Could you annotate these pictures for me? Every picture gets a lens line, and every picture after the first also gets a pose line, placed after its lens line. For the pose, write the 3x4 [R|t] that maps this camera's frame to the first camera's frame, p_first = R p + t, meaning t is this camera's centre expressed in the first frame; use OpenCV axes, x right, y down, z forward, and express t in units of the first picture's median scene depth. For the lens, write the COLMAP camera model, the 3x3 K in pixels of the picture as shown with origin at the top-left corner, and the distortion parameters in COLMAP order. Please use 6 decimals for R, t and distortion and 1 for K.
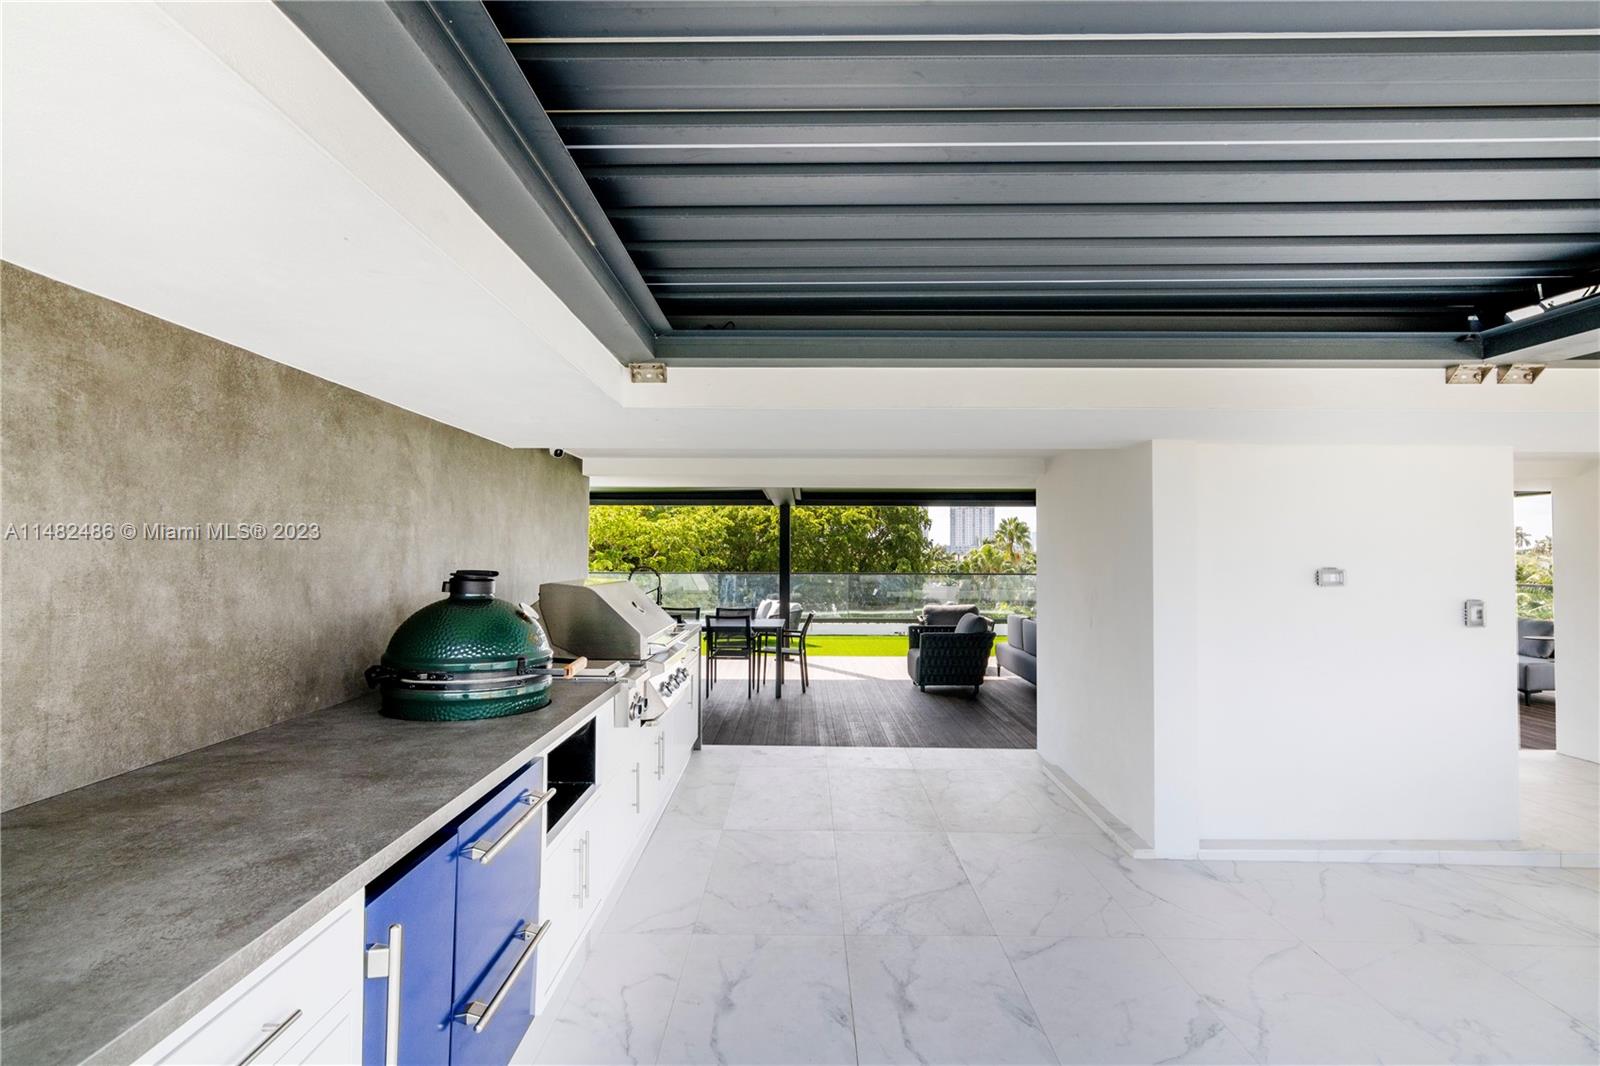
lens RADIAL K [[810.6, 0, 800.0], [0, 810.6, 533.0], [0, 0, 1]] dist [-0.001595, -0.000650]
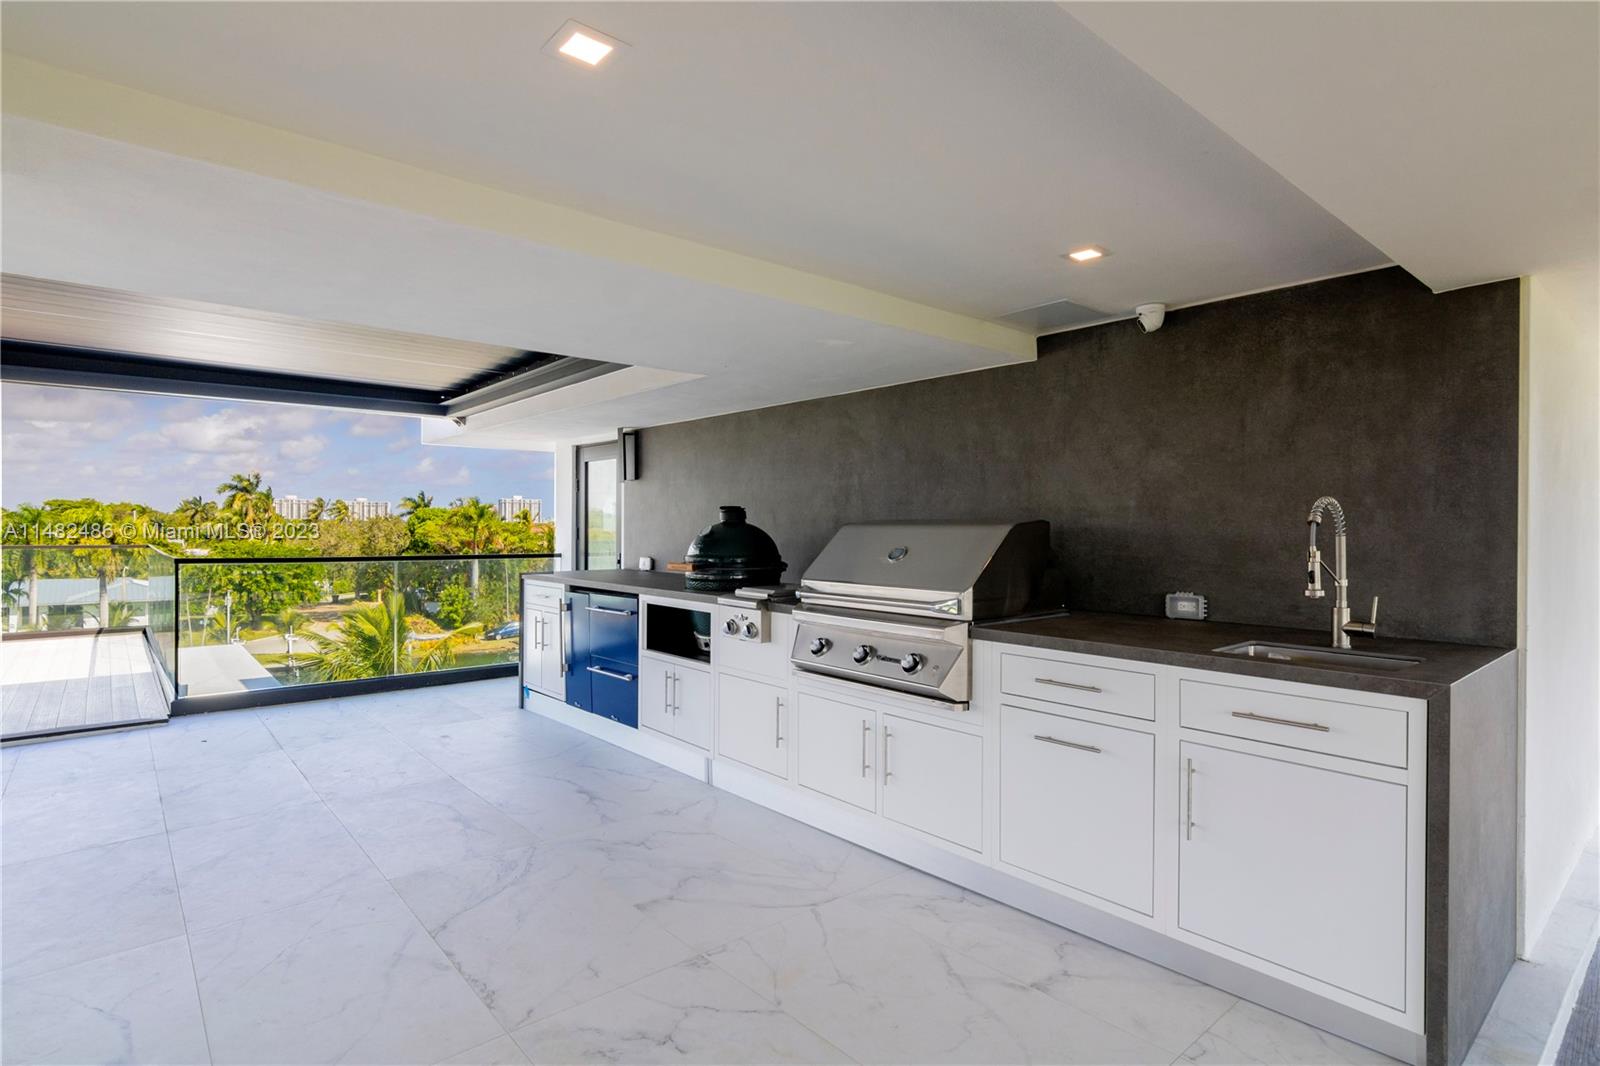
lens RADIAL K [[810.6, 0, 800.0], [0, 810.6, 533.0], [0, 0, 1]] dist [-0.001595, -0.000650]
pose [[-0.759384, -0.000545, -0.650643, 0.515170], [0.012035, 0.999817, -0.014885, 0.115039], [0.650532, -0.019134, -0.759238, 2.135911]]
